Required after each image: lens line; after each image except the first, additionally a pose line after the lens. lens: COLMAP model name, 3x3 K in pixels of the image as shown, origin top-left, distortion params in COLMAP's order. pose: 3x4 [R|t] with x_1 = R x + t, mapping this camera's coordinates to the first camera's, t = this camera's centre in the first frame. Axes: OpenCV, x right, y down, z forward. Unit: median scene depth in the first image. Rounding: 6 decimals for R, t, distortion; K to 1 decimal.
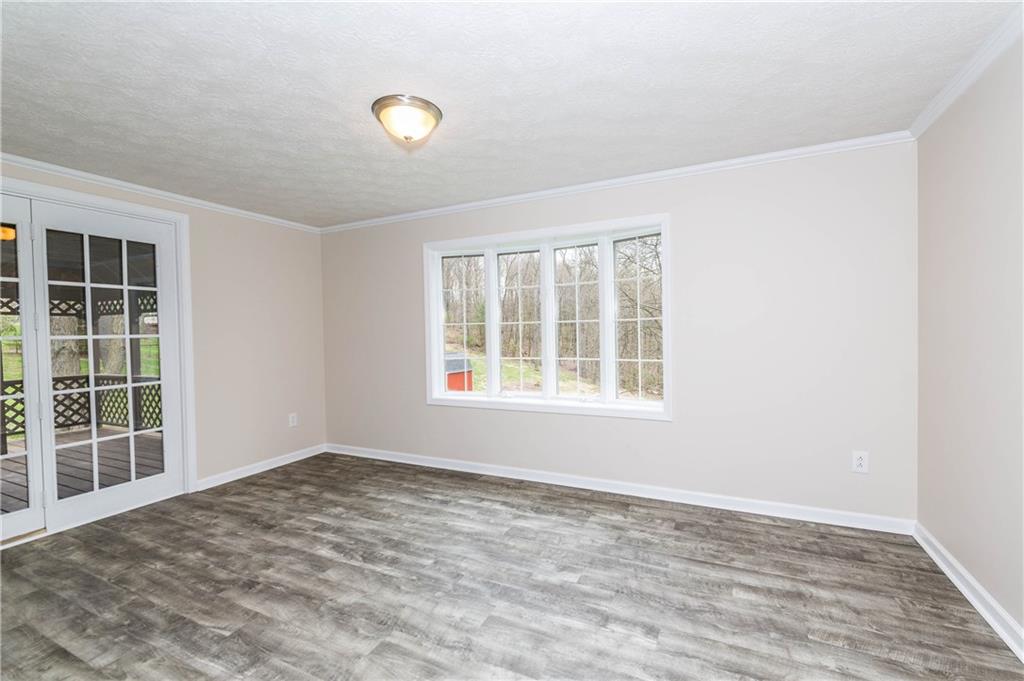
lens RADIAL K [[437.3, 0, 515.7], [0, 437.3, 338.4], [0, 0, 1]] dist [-0.002318, 0.000576]
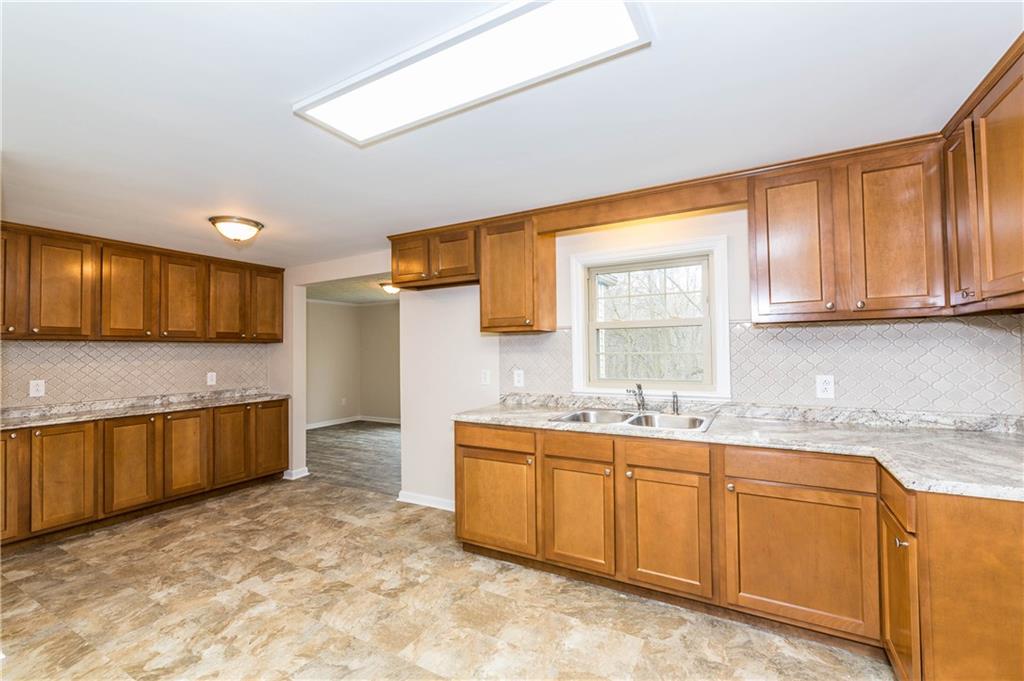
lens RADIAL K [[437.3, 0, 515.2], [0, 437.3, 339.7], [0, 0, 1]] dist [-0.002318, 0.000576]
pose [[0.998491, 0.000290, -0.054917, 0.662183], [-0.002545, 0.999156, -0.040986, -0.030258], [0.054859, 0.041064, 0.997649, -1.674245]]
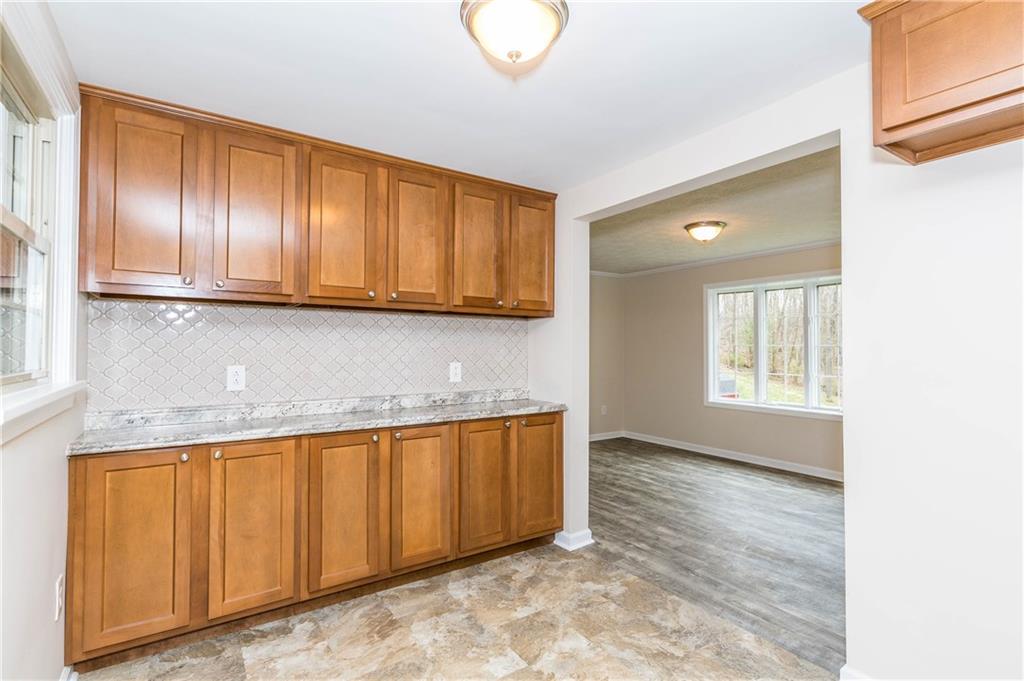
lens RADIAL K [[494.5, 0, 517.2], [0, 494.5, 341.5], [0, 0, 1]] dist [0.002973, 0.000280]
pose [[0.867241, 0.013184, -0.497713, 0.082416], [-0.026550, 0.999452, -0.019787, 0.000653], [0.497179, 0.030374, 0.867116, -0.966752]]
